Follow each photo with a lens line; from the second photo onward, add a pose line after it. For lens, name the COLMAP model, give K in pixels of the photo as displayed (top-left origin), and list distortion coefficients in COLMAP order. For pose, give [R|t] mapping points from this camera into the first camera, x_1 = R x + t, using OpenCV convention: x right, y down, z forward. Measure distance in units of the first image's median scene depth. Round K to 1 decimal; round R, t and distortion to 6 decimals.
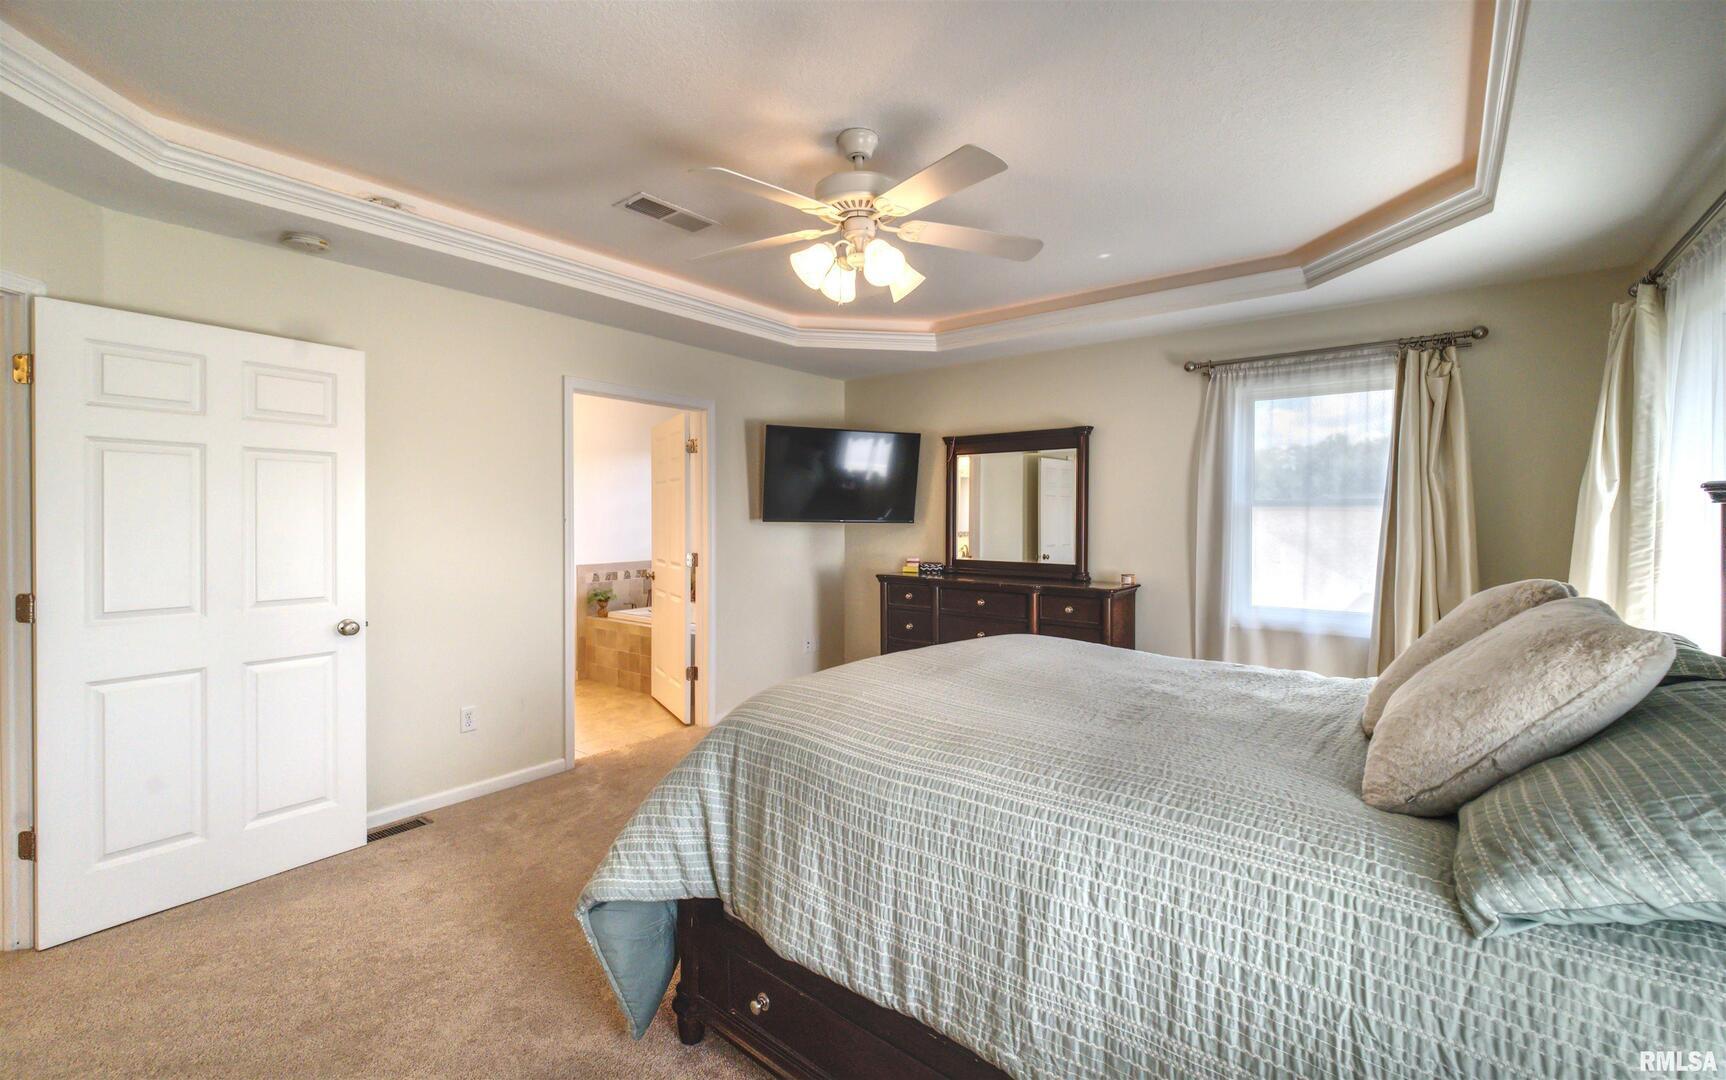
lens RADIAL K [[721.9, 0, 863.3], [0, 721.9, 520.8], [0, 0, 1]] dist [0.000787, 0.000022]
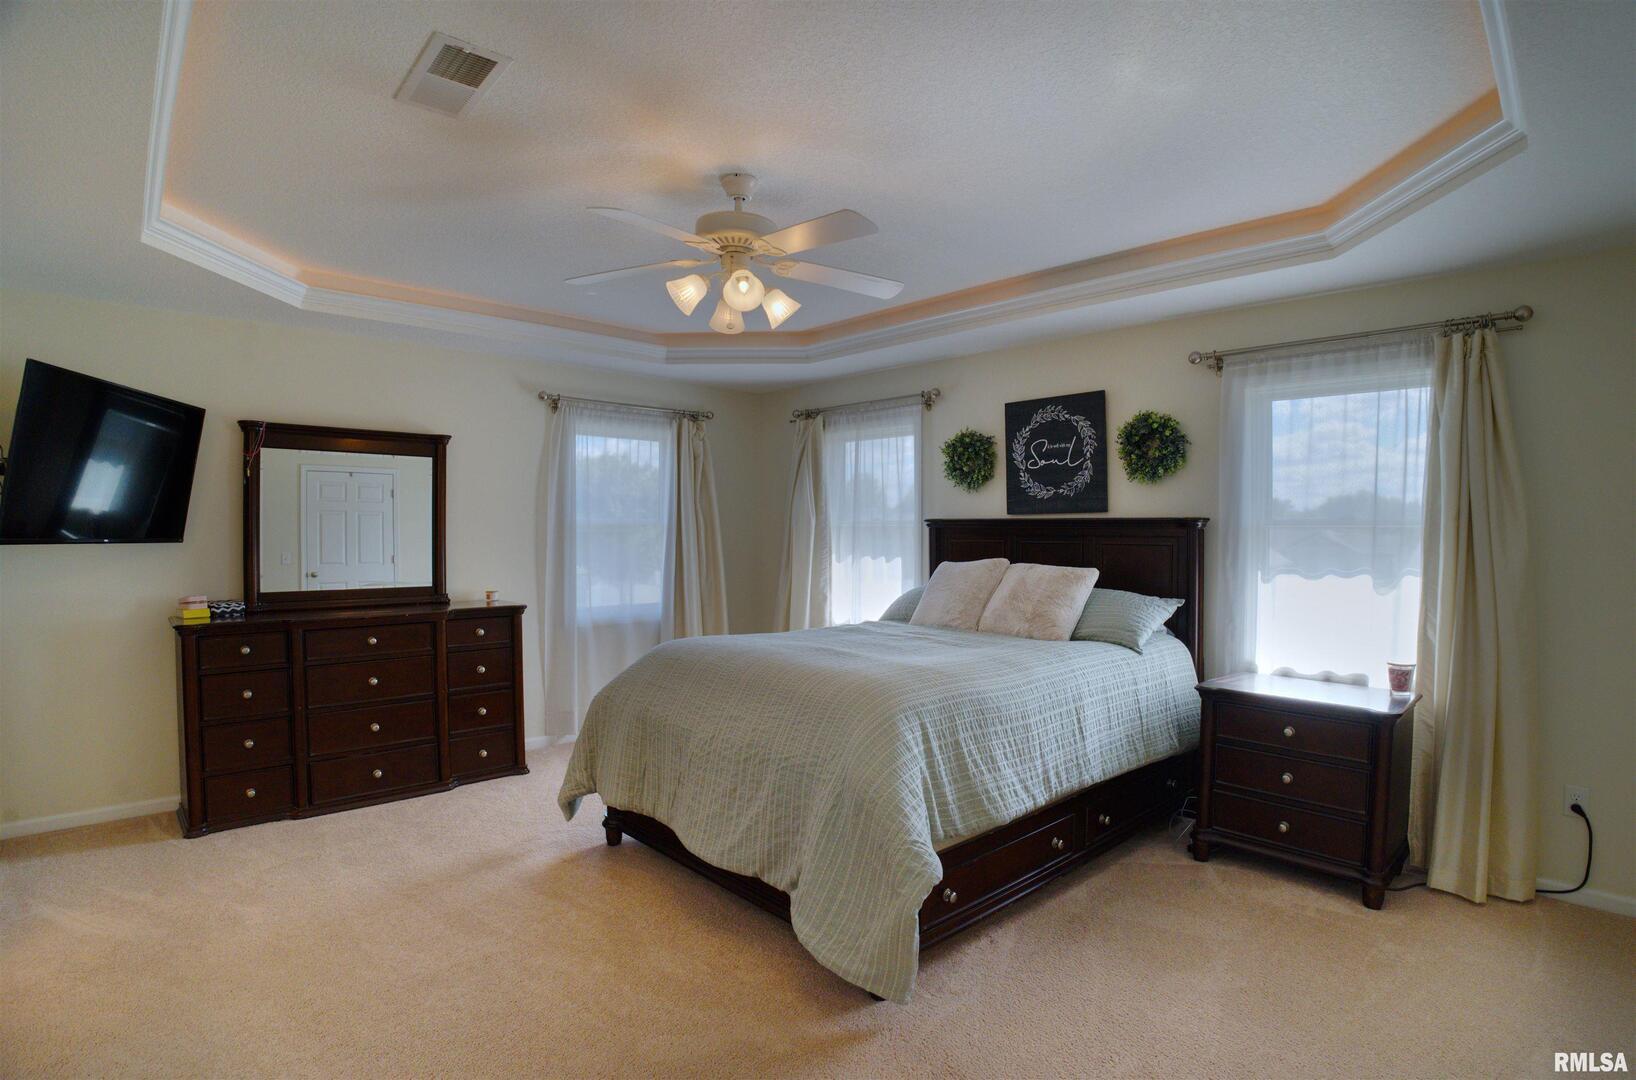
lens RADIAL K [[791.6, 0, 818.0], [0, 791.6, 540.0], [0, 0, 1]] dist [-0.054895, 0.000529]
pose [[0.154963, -0.014533, 0.987813, -0.659516], [0.001192, 0.999894, 0.014524, -0.011757], [-0.987920, -0.001073, 0.154964, 0.408199]]
